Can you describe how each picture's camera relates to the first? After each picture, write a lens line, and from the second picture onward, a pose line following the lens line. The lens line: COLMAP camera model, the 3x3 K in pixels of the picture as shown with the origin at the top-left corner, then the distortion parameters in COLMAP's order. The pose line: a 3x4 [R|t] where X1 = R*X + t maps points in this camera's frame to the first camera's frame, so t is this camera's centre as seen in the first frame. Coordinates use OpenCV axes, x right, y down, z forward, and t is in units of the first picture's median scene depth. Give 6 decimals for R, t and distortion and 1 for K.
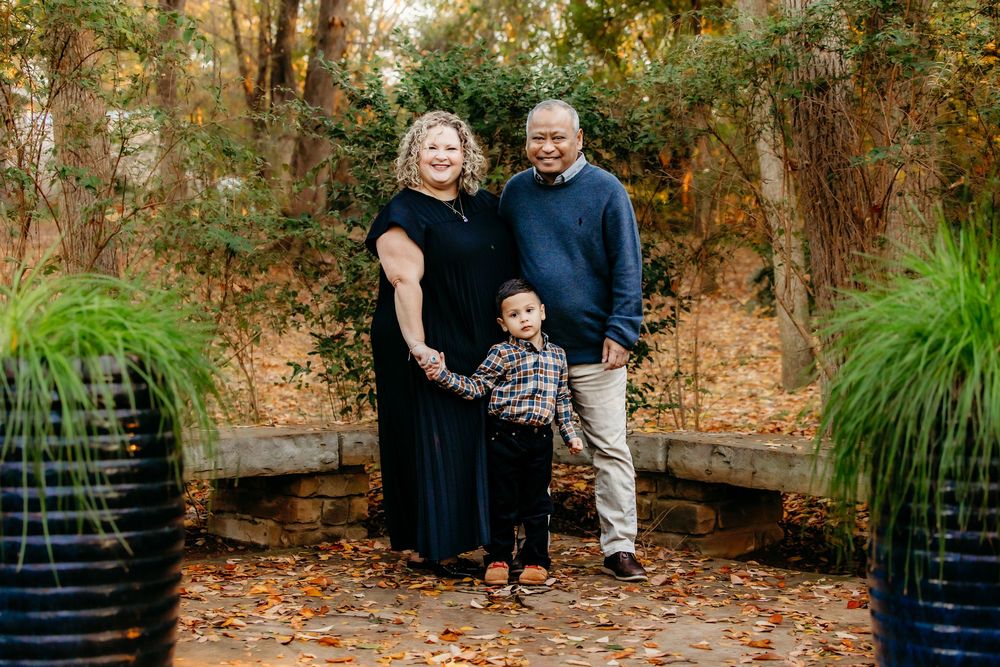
lens RADIAL K [[3195.6, 0, 498.6], [0, 3195.6, 281.8], [0, 0, 1]] dist [0.100991, 2.125864]
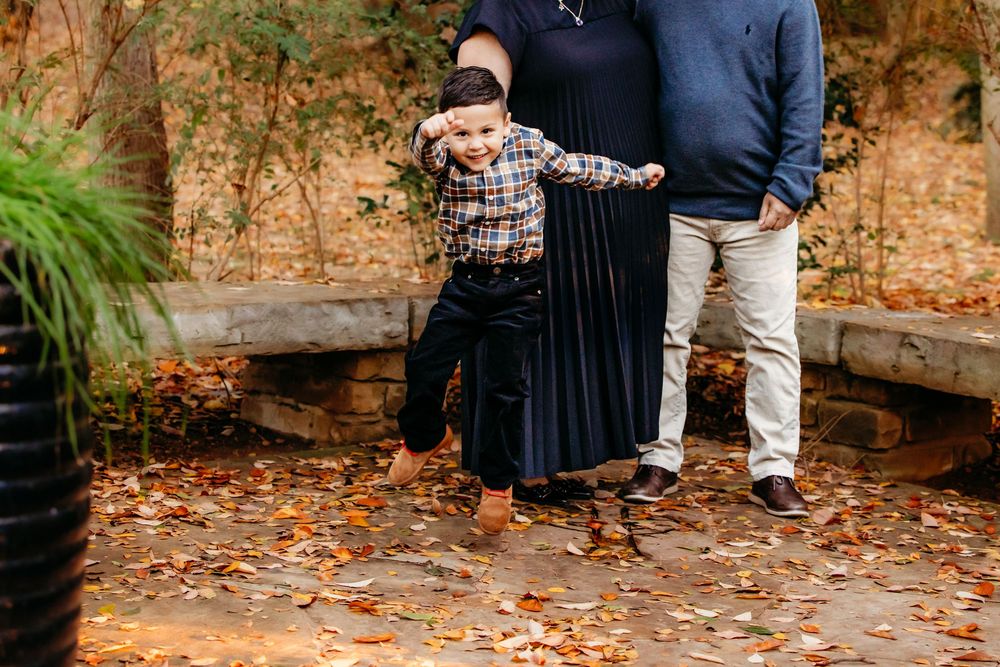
lens RADIAL K [[3195.6, 0, 498.6], [0, 3195.6, 281.8], [0, 0, 1]] dist [0.100991, 2.125864]
pose [[0.998058, 0.035682, -0.051050, 0.010061], [-0.032141, 0.997127, 0.068589, -0.009664], [0.053351, -0.066815, 0.996338, 0.244311]]
